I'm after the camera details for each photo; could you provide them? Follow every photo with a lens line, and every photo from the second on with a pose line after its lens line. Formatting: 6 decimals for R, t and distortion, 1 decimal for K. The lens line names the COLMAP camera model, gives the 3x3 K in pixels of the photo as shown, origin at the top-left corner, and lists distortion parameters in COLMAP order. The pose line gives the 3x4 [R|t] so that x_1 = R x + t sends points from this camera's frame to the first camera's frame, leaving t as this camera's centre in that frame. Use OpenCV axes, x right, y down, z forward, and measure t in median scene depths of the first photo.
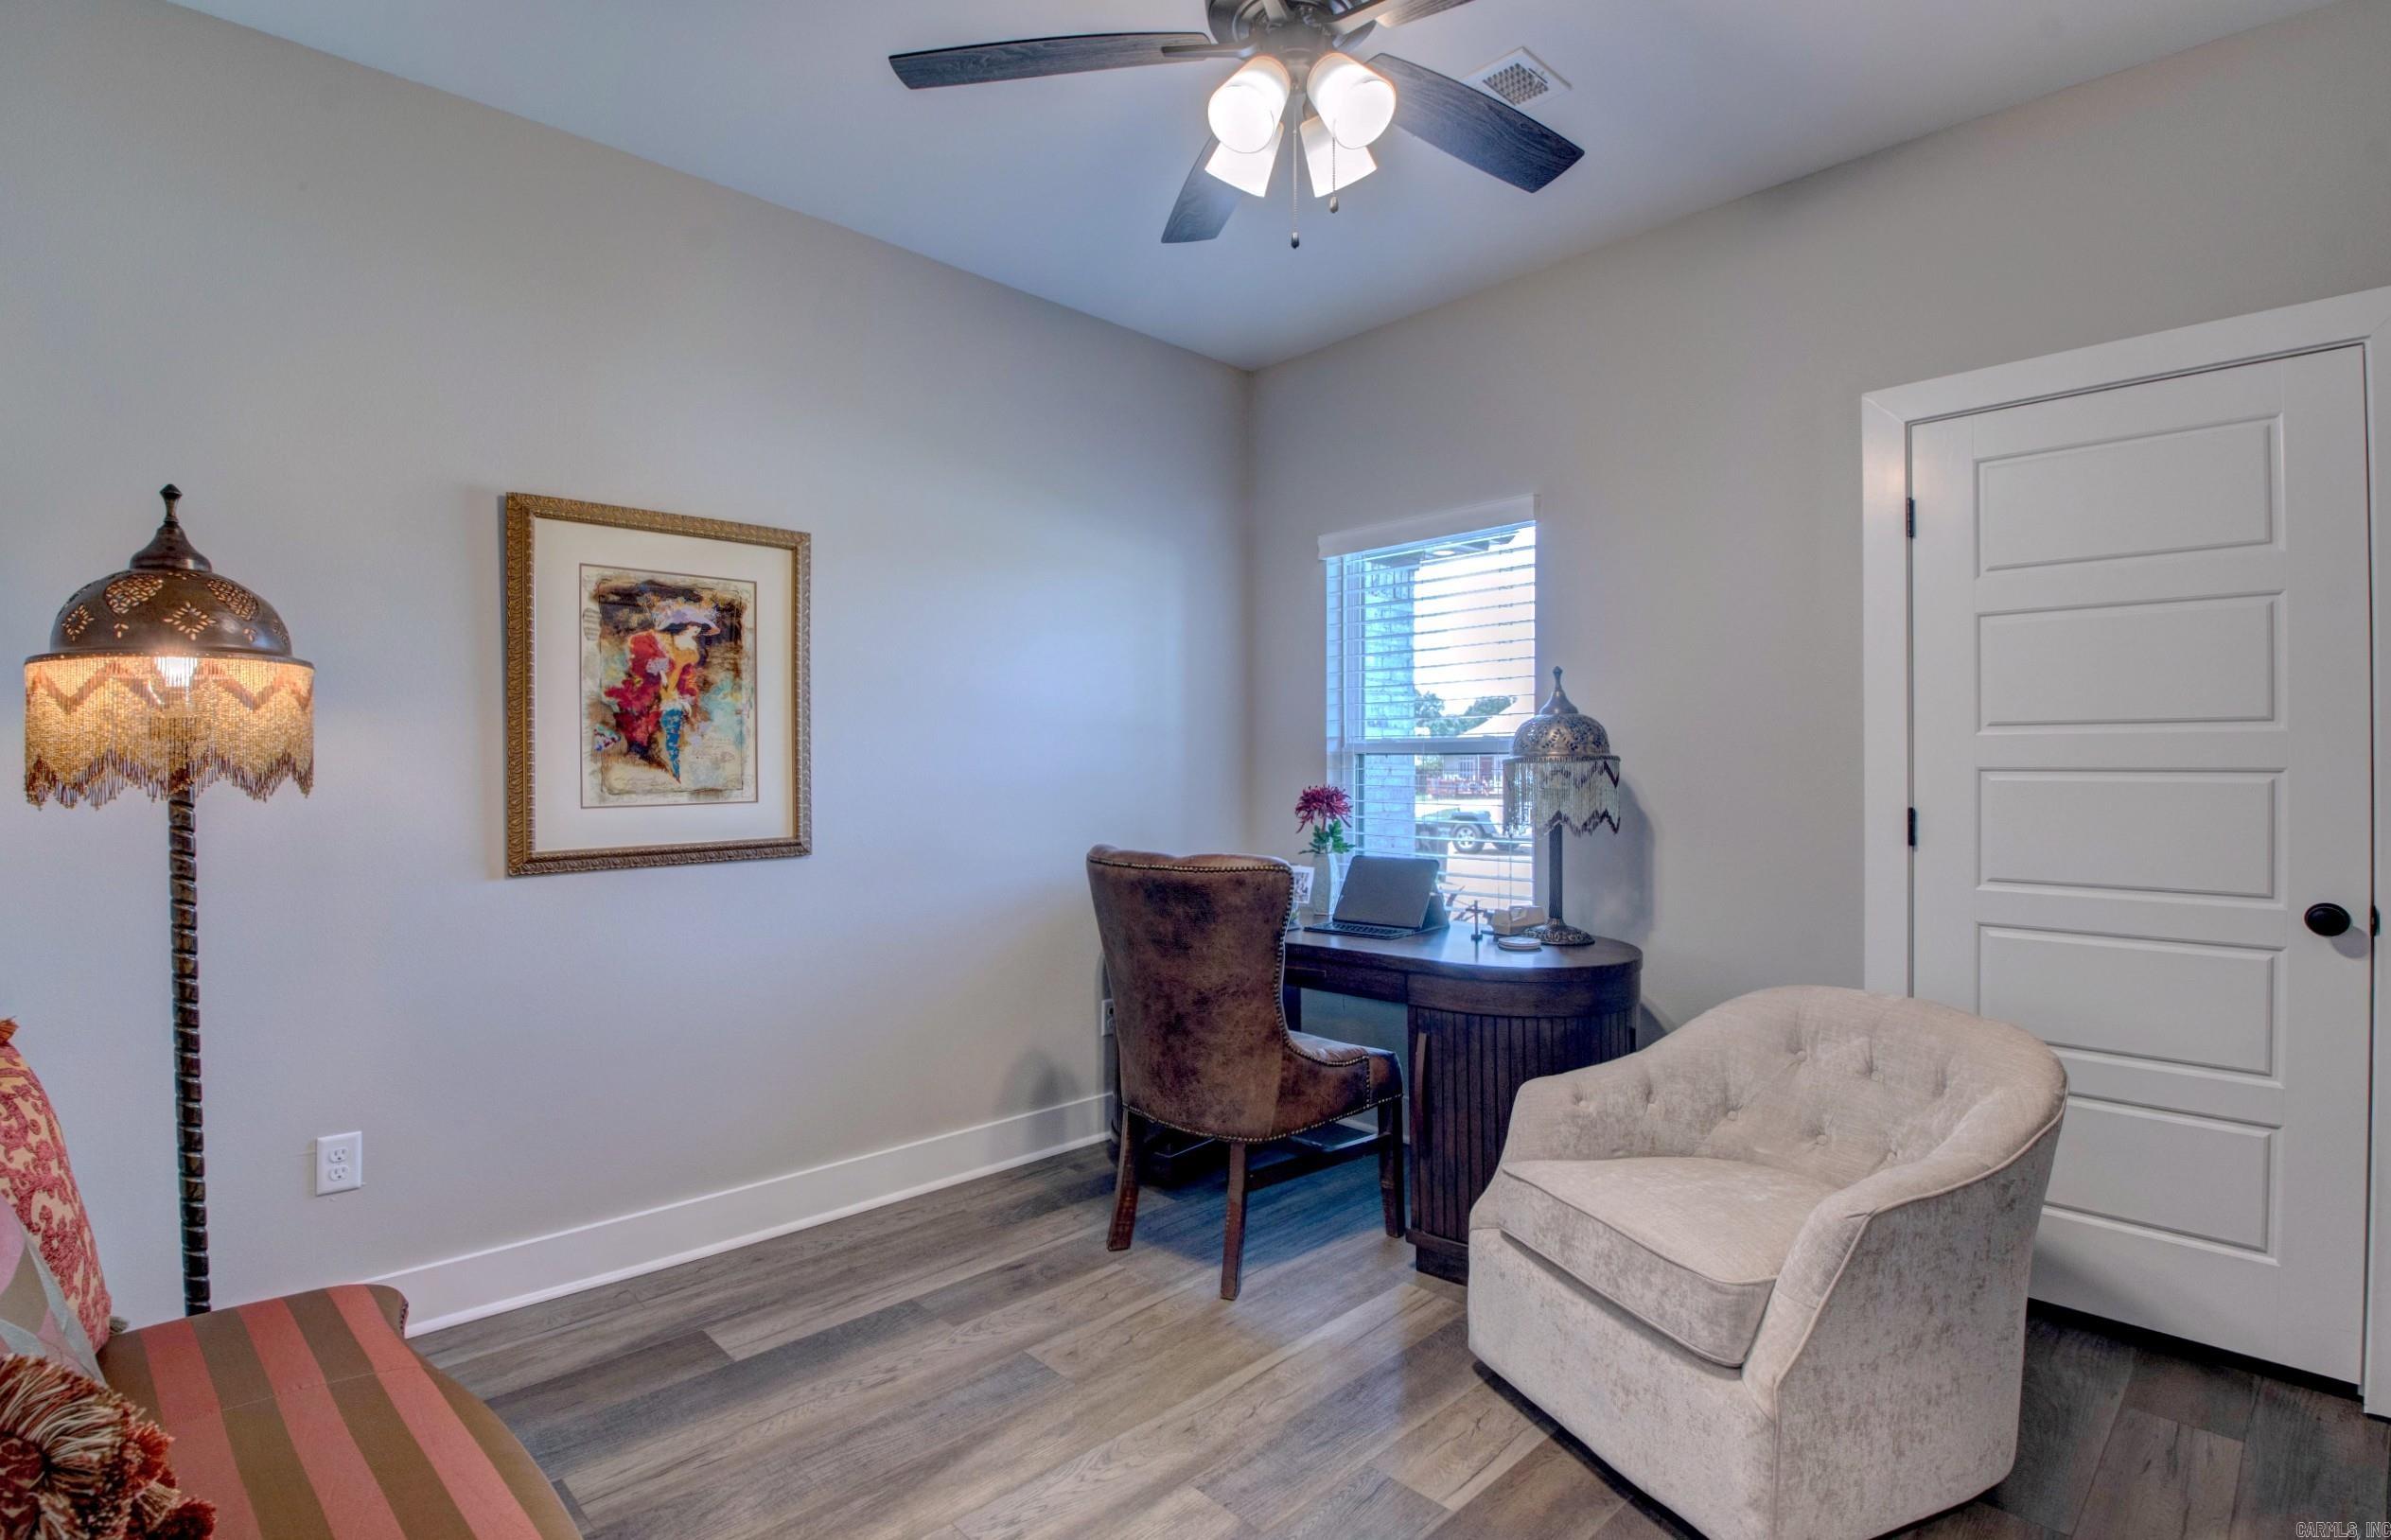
lens RADIAL K [[1117.1, 0, 1192.3], [0, 1117.1, 765.8], [0, 0, 1]] dist [-0.010234, -0.006128]
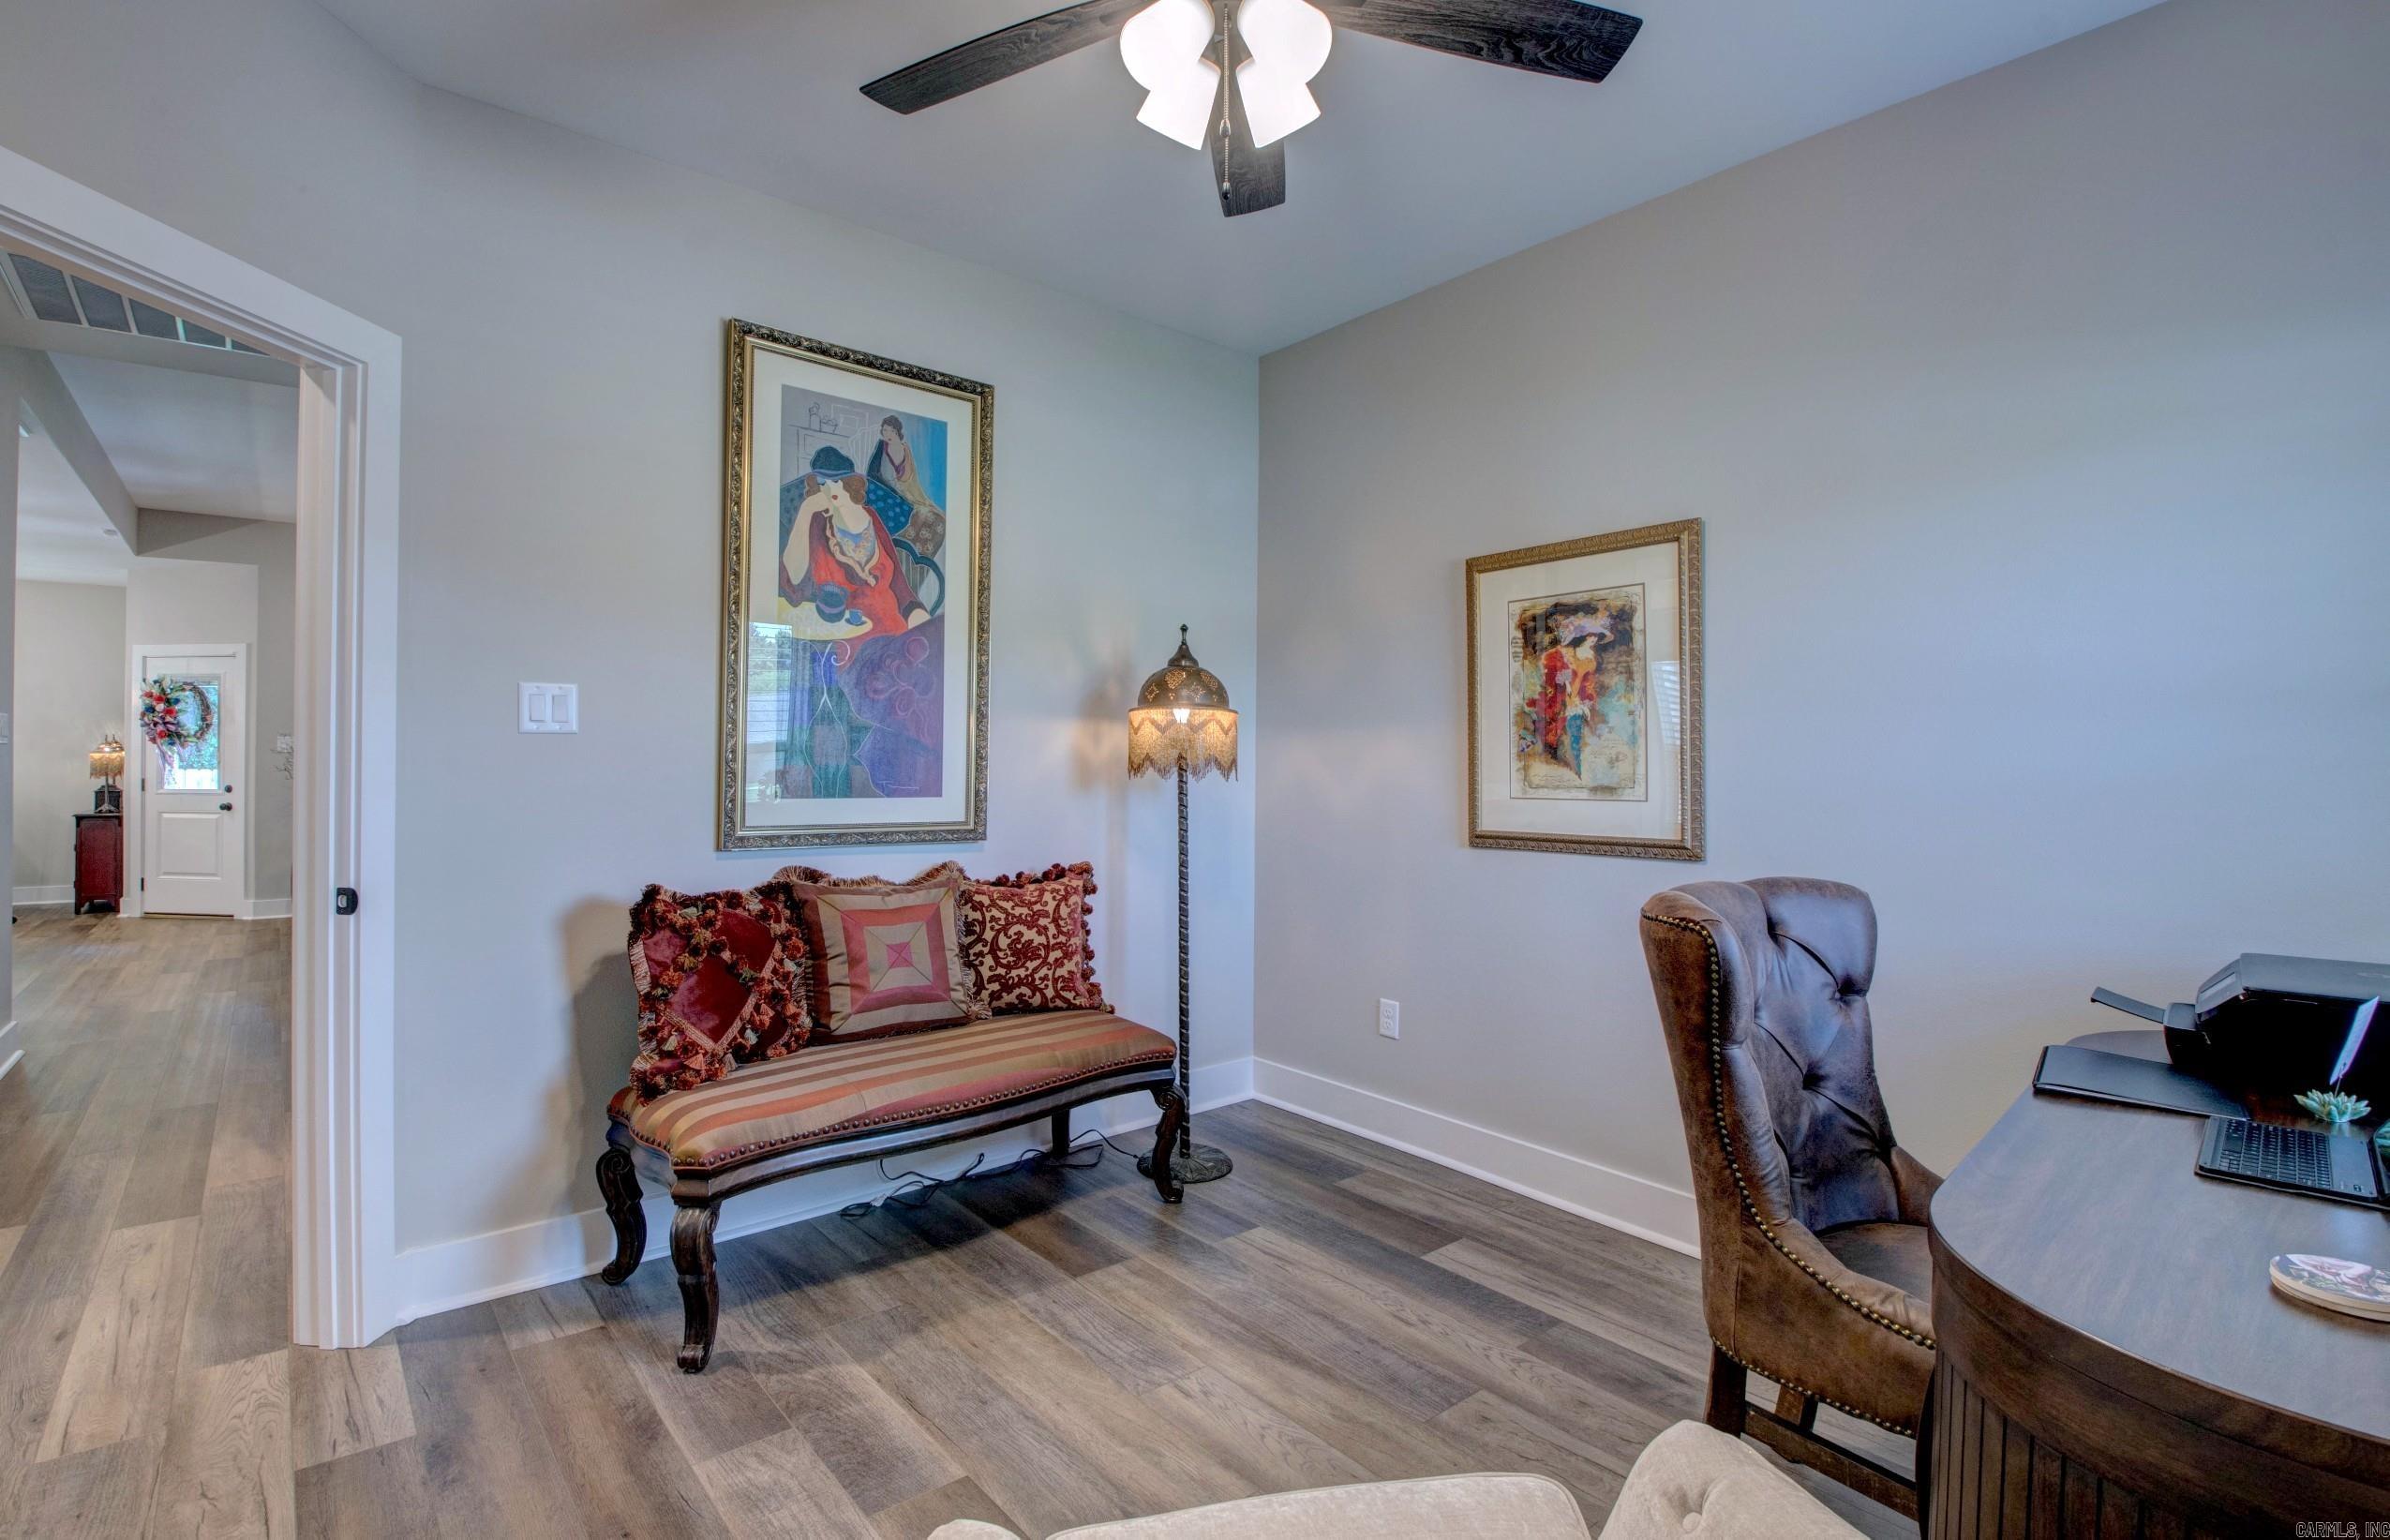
lens RADIAL K [[1116.8, 0, 1191.1], [0, 1116.8, 769.1], [0, 0, 1]] dist [-0.010234, -0.006128]
pose [[-0.072763, 0.005807, -0.997332, 0.691289], [-0.006910, 0.999956, 0.006326, 0.000001], [0.997325, 0.007352, -0.072720, 0.712552]]
